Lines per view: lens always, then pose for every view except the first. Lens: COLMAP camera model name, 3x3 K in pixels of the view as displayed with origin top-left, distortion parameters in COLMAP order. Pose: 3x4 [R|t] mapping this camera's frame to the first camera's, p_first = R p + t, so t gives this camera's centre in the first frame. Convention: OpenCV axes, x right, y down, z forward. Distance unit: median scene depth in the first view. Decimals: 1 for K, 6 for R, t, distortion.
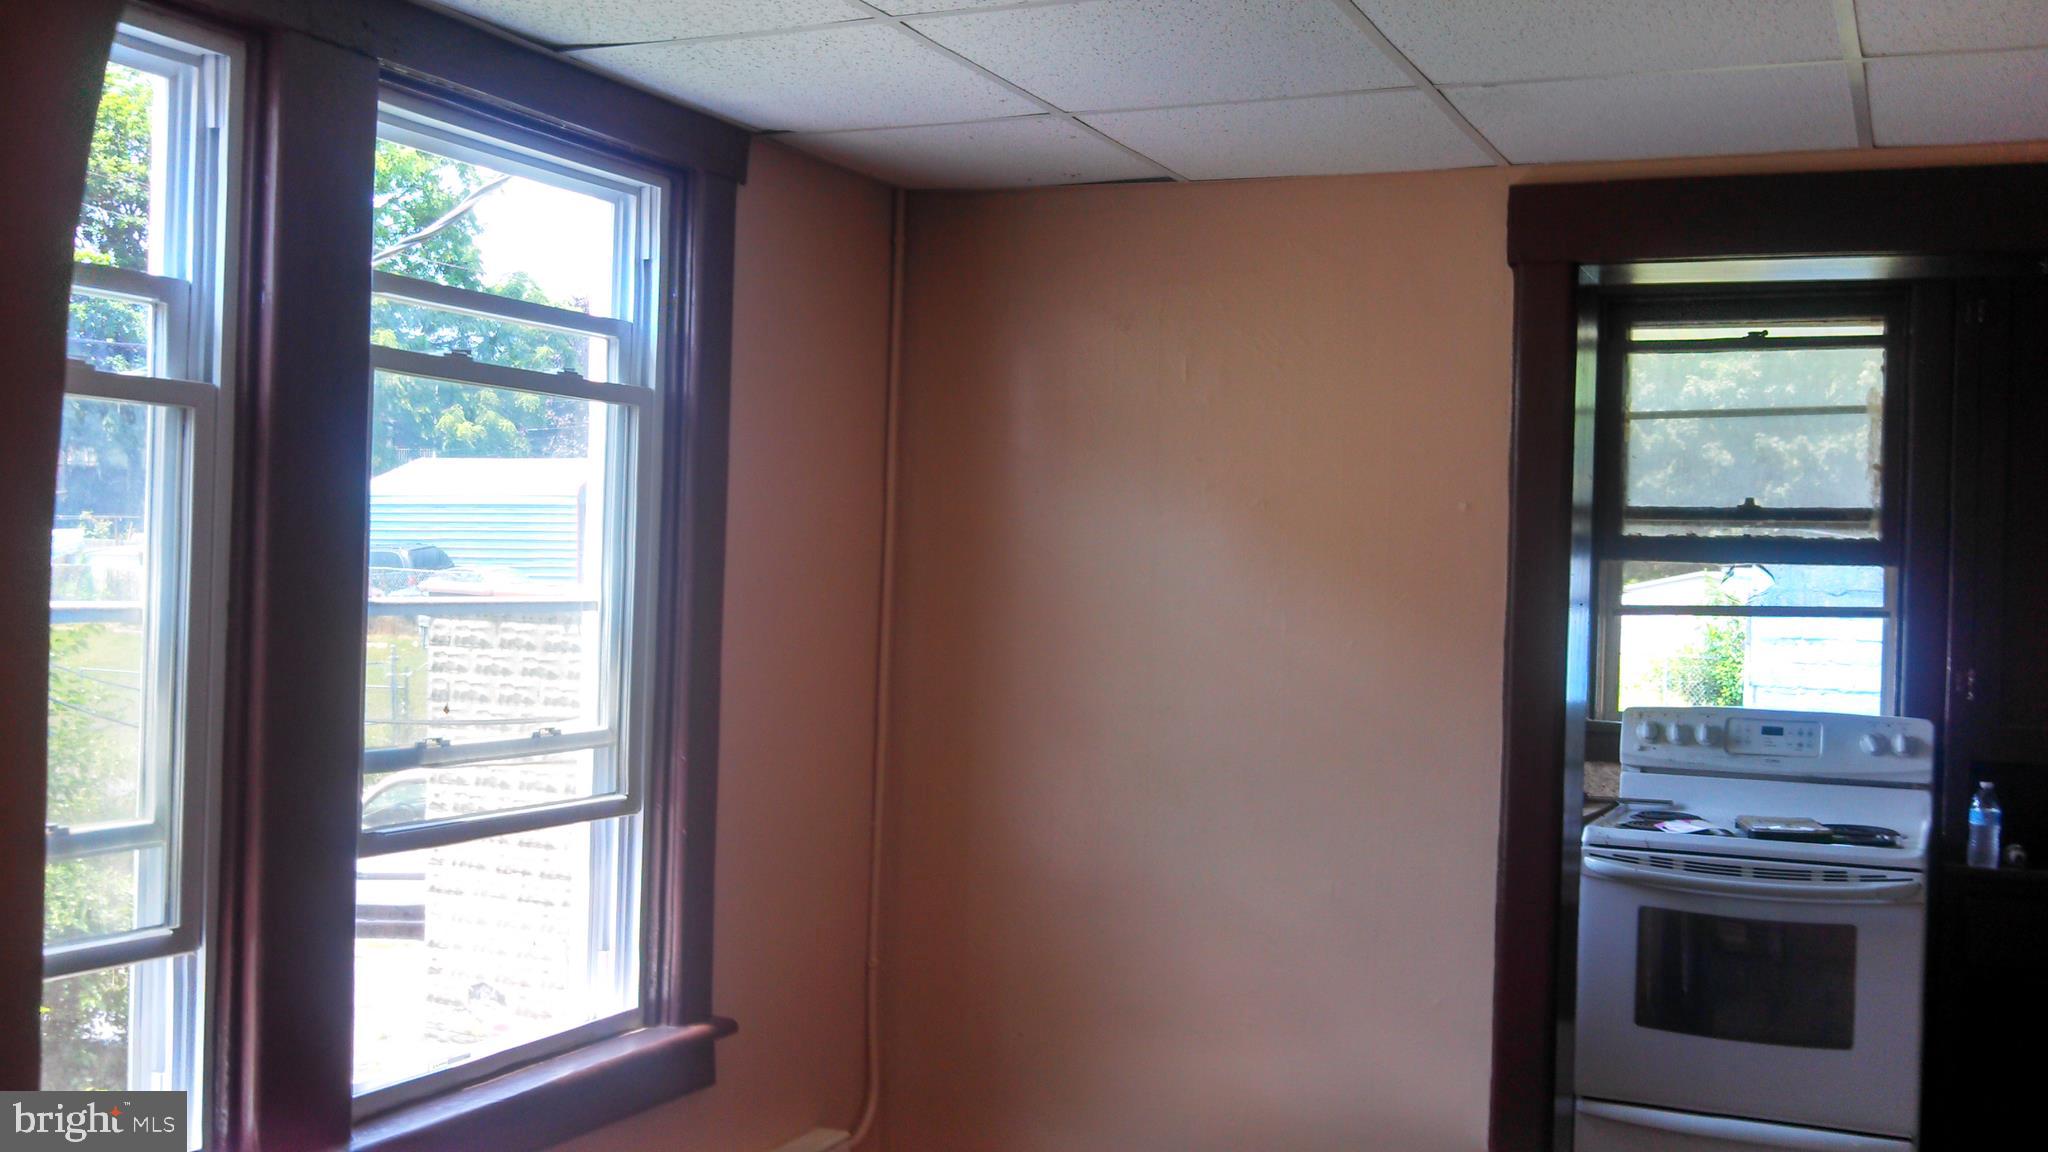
lens RADIAL K [[2058.5, 0, 1030.4], [0, 2058.5, 562.6], [0, 0, 1]] dist [-0.005348, -0.011928]
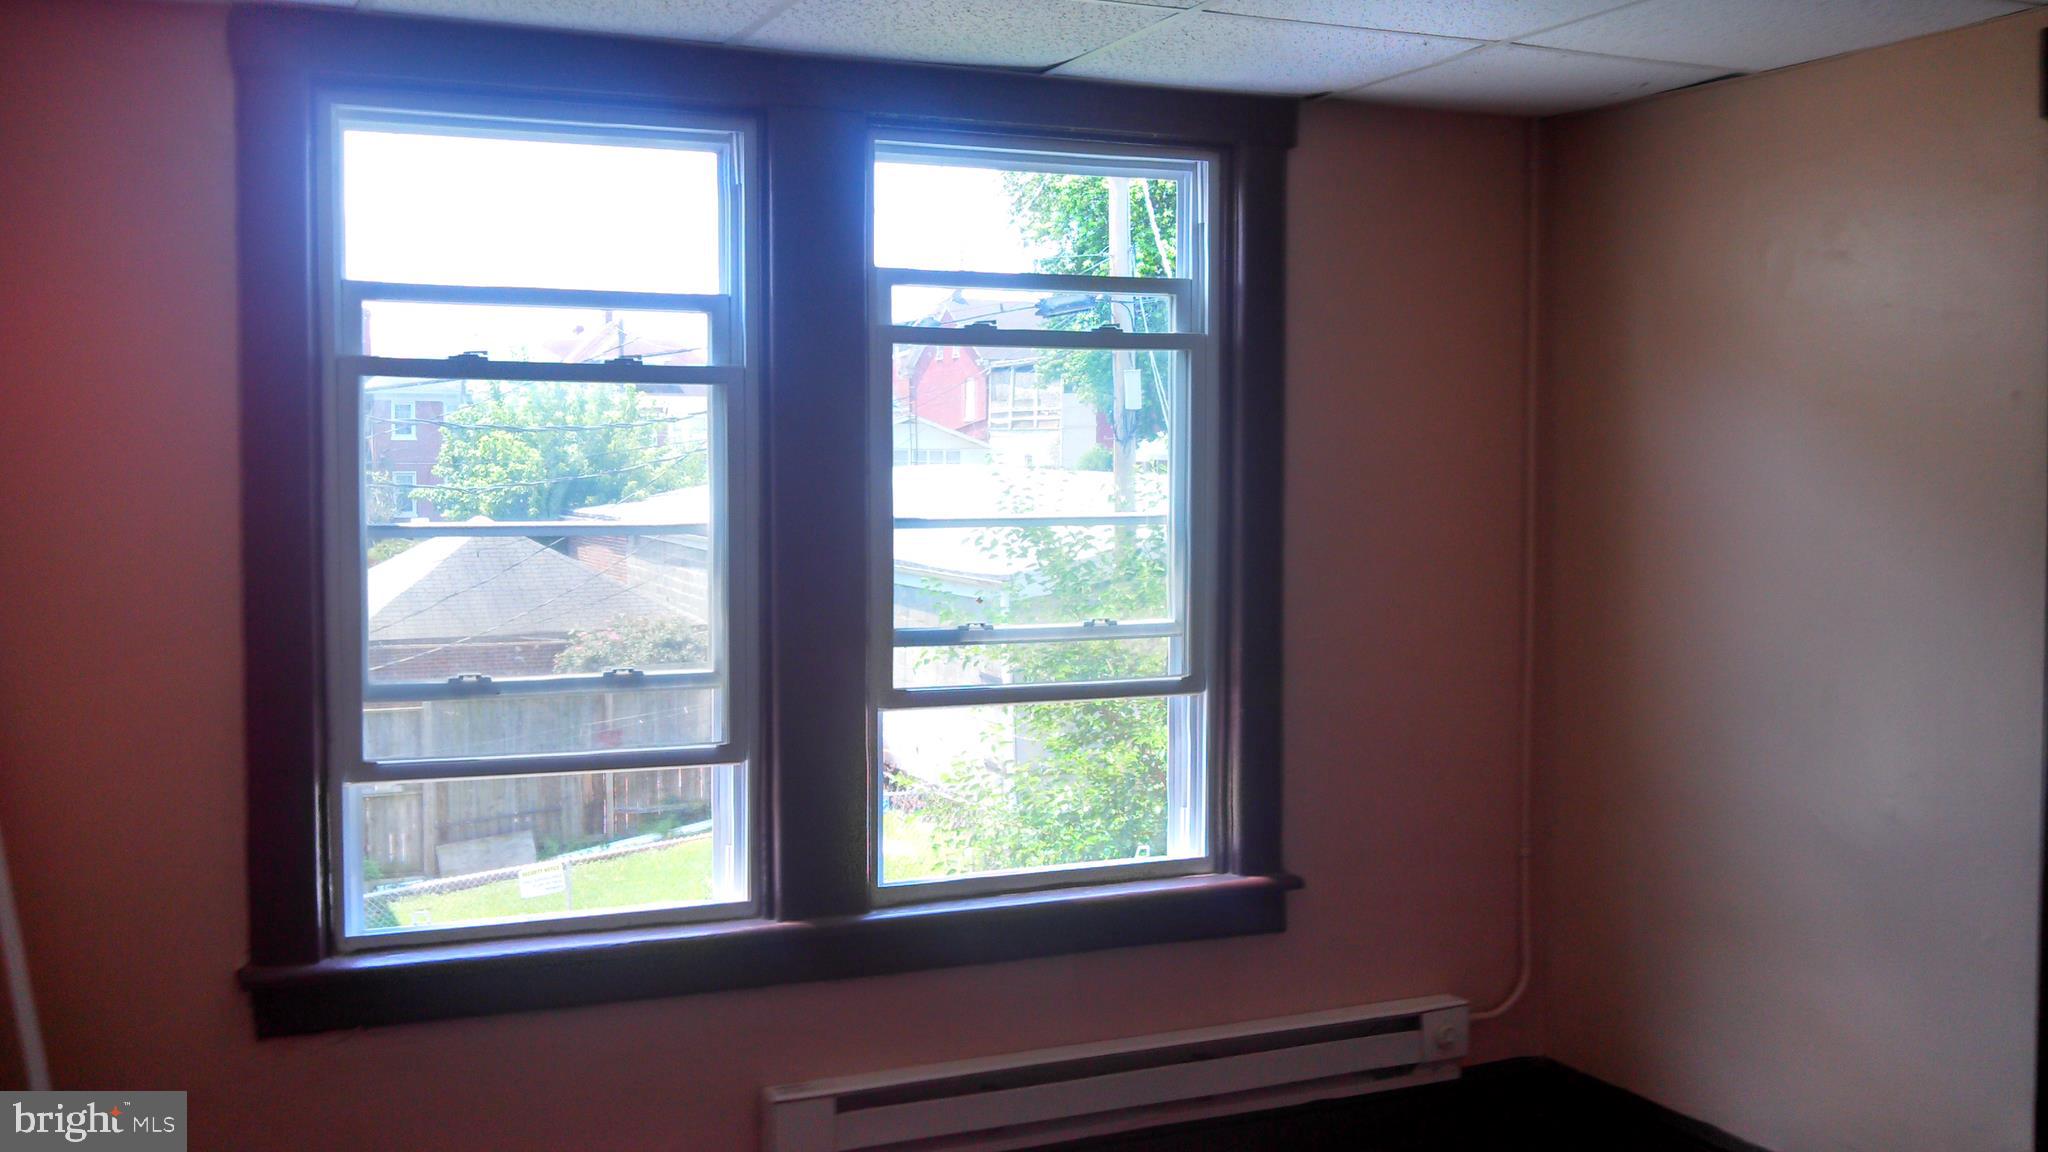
lens RADIAL K [[2058.5, 0, 1030.4], [0, 2058.5, 562.6], [0, 0, 1]] dist [-0.005348, -0.011928]
pose [[0.754780, 0.001540, -0.655976, 0.512676], [0.023959, 0.999265, 0.029913, 0.008445], [0.655540, -0.038295, 0.754189, 0.041565]]
